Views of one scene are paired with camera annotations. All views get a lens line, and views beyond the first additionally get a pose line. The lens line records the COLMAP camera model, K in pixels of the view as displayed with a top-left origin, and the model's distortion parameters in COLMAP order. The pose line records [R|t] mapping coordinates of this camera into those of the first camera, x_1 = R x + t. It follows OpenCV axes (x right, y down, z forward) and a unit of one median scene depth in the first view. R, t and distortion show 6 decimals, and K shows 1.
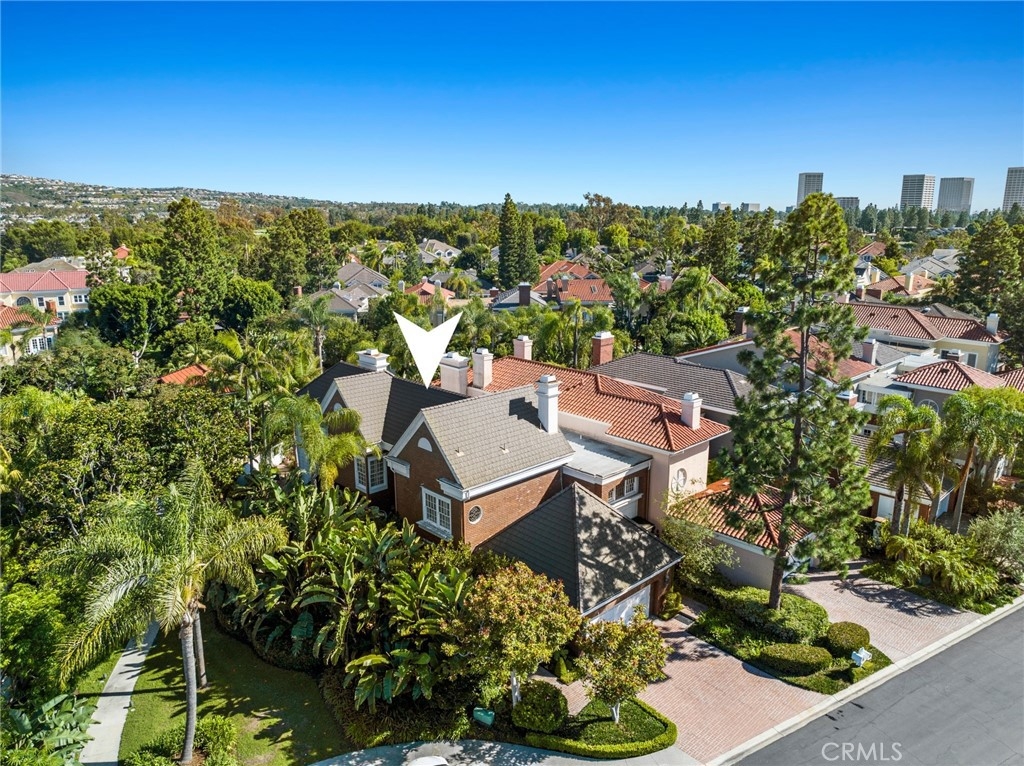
lens RADIAL K [[769.8, 0, 510.0], [0, 769.8, 385.6], [0, 0, 1]] dist [-0.041861, -0.000087]
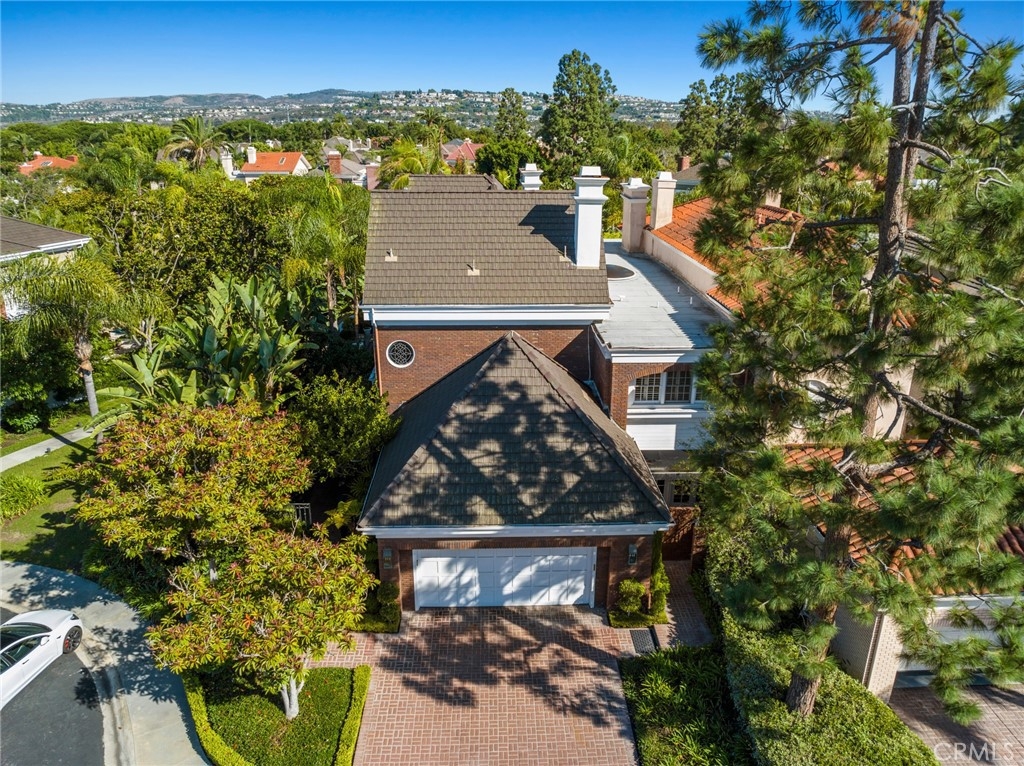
lens RADIAL K [[769.8, 0, 513.4], [0, 769.8, 378.0], [0, 0, 1]] dist [-0.041861, -0.000087]
pose [[0.729801, 0.217506, -0.648137, 0.463054], [-0.178150, 0.975791, 0.126866, 0.090207], [0.660040, 0.022879, 0.750882, 0.570421]]
